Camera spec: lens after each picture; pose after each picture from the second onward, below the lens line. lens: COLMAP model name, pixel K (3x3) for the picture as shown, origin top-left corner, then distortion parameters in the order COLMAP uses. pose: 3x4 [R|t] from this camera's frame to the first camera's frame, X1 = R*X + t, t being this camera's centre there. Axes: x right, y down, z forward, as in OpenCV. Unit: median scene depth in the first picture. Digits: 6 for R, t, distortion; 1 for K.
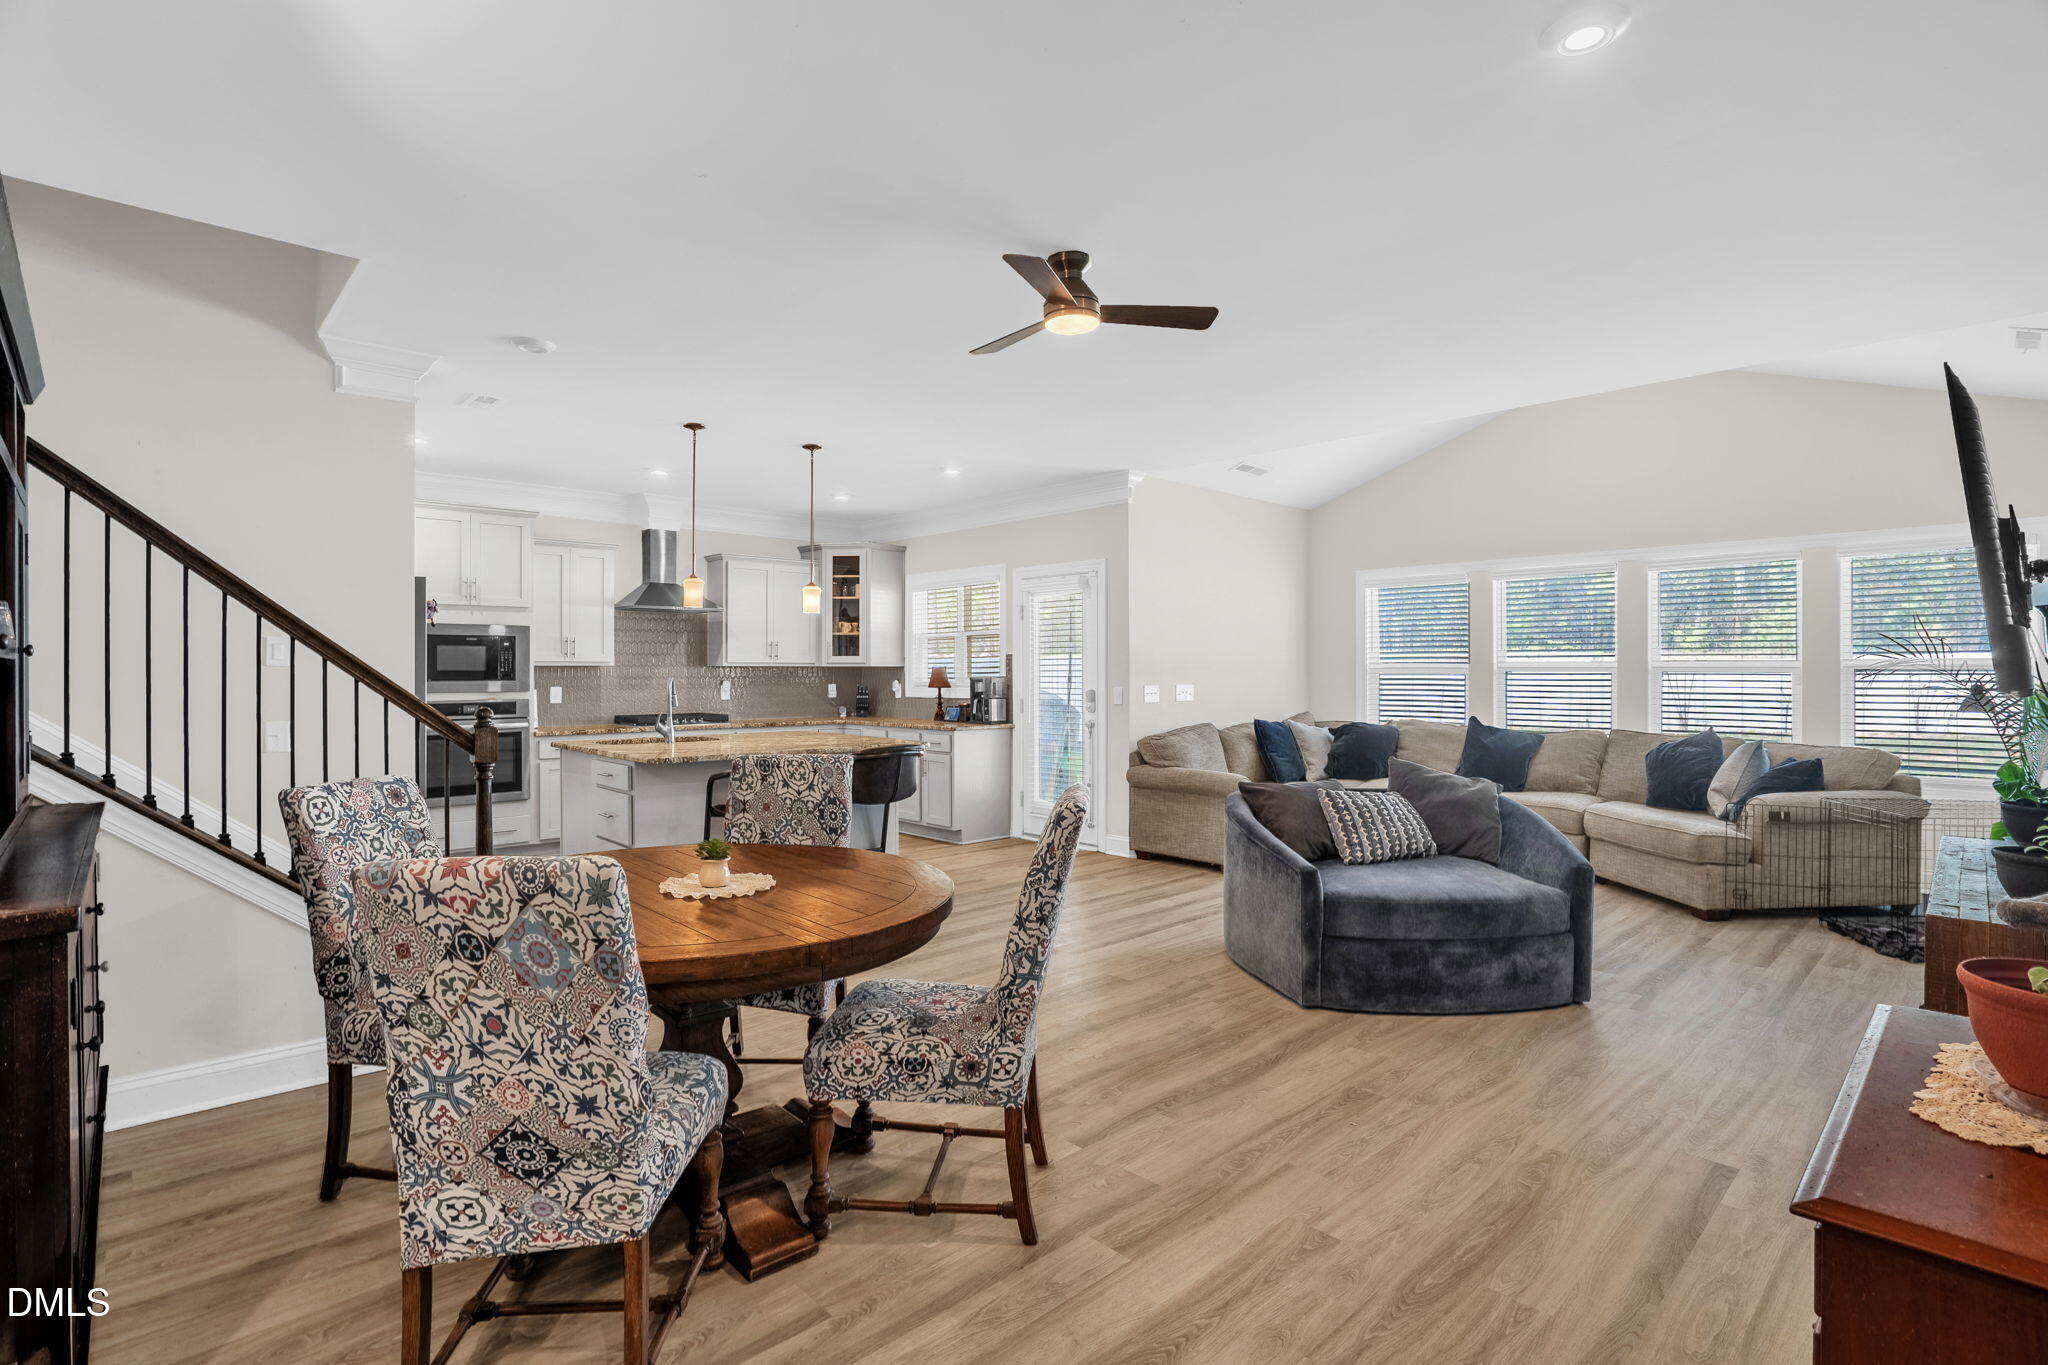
lens RADIAL K [[1046.3, 0, 1023.6], [0, 1046.3, 671.6], [0, 0, 1]] dist [-0.000080, 0.000119]
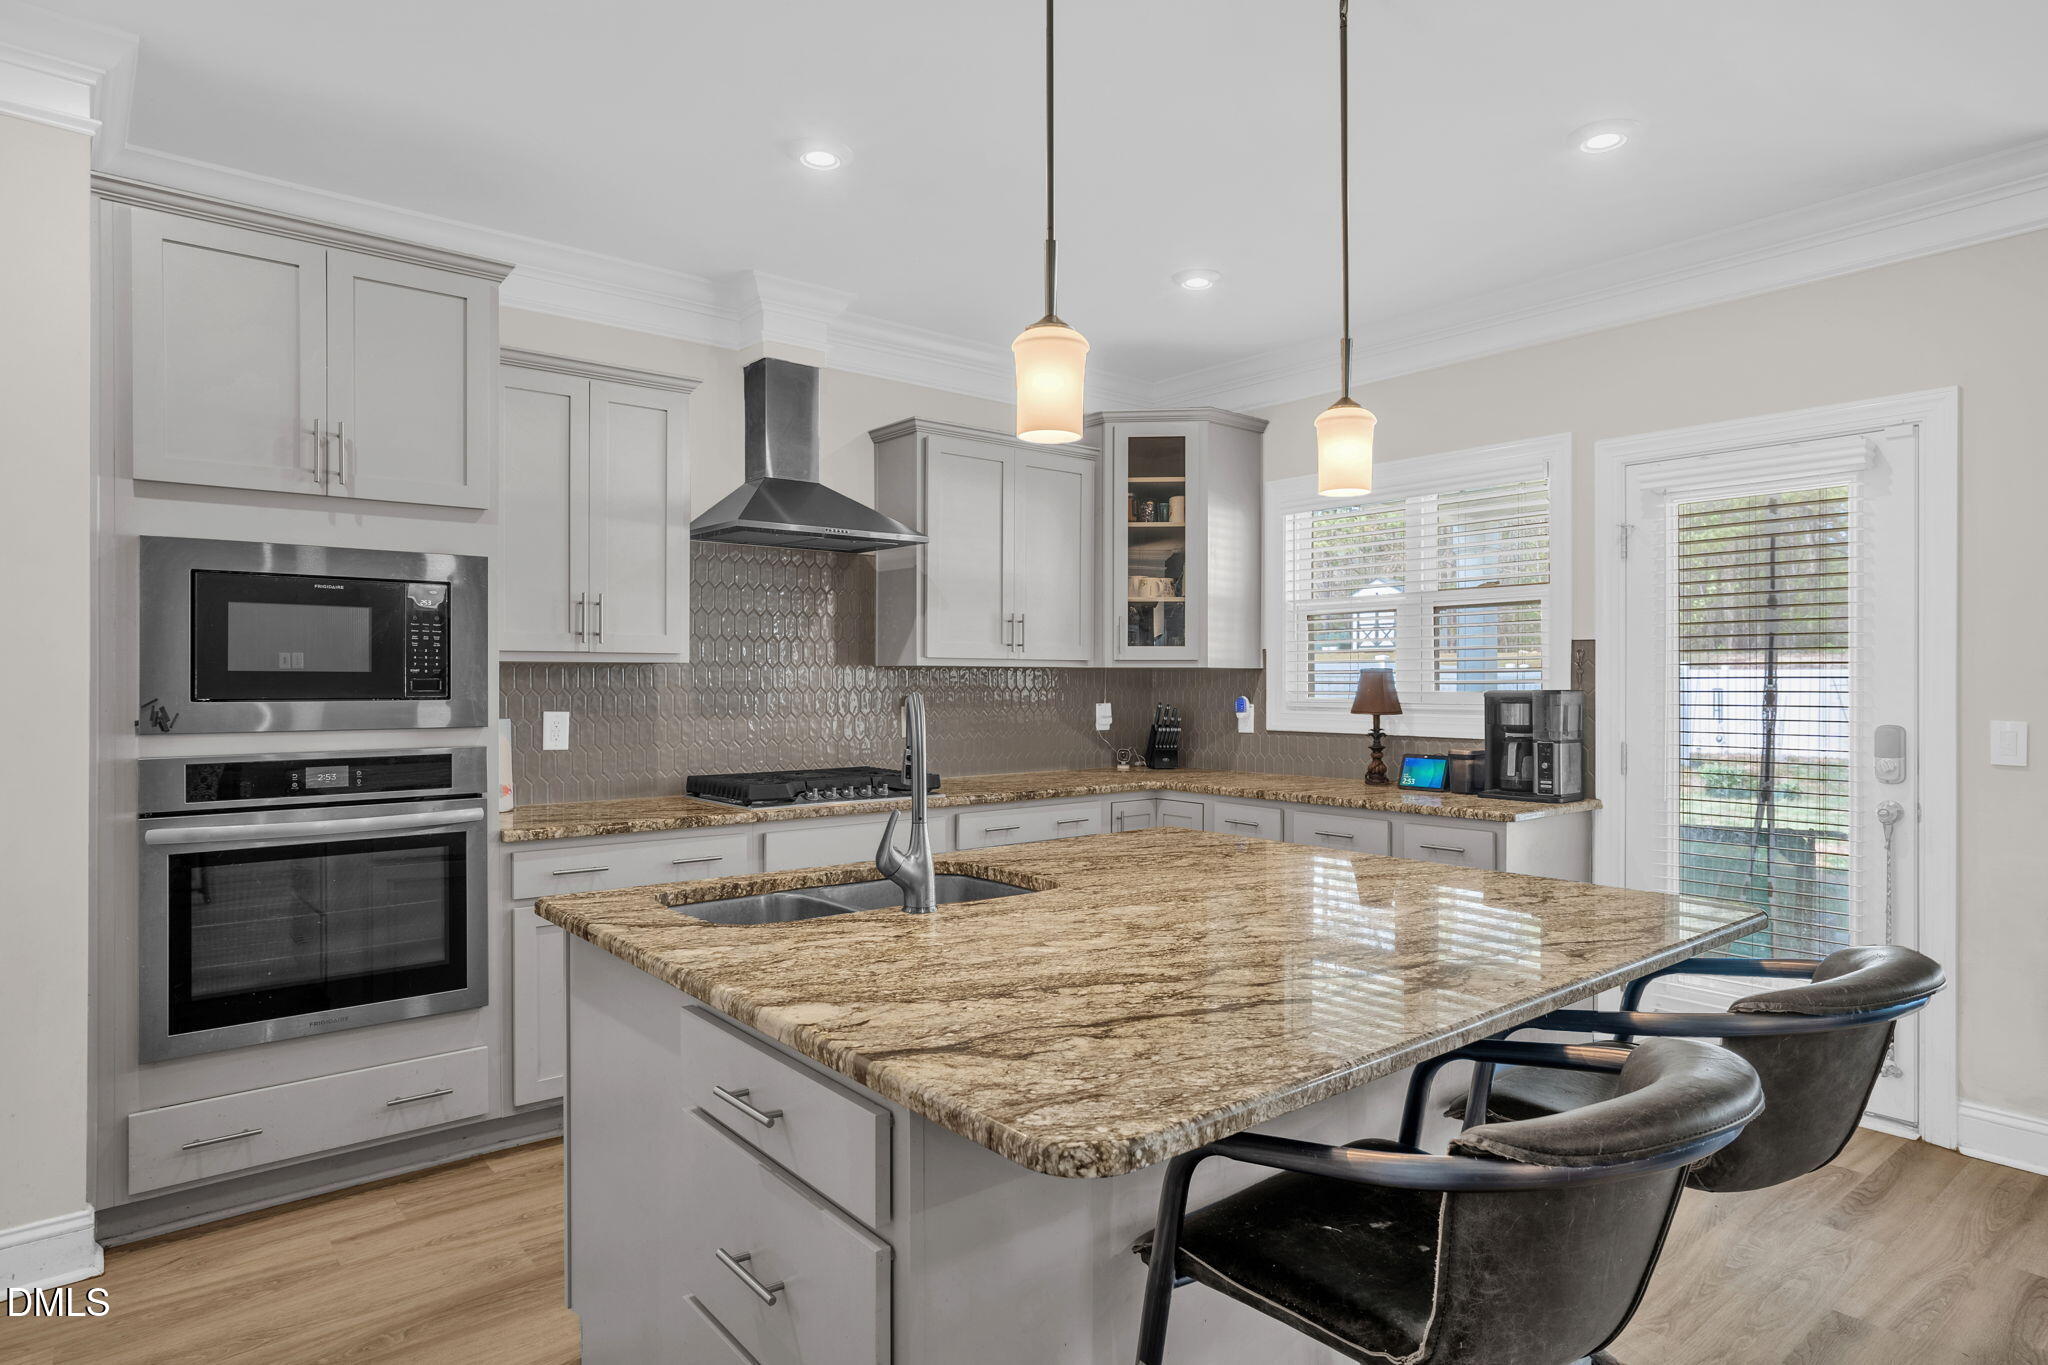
lens RADIAL K [[1138.8, 0, 1024.6], [0, 1138.8, 689.0], [0, 0, 1]] dist [0.004565, 0.000548]
pose [[0.999317, 0.003506, -0.036782, -0.227252], [-0.003182, 0.999956, 0.008864, 0.000523], [0.036811, -0.008741, 0.999284, 0.516051]]
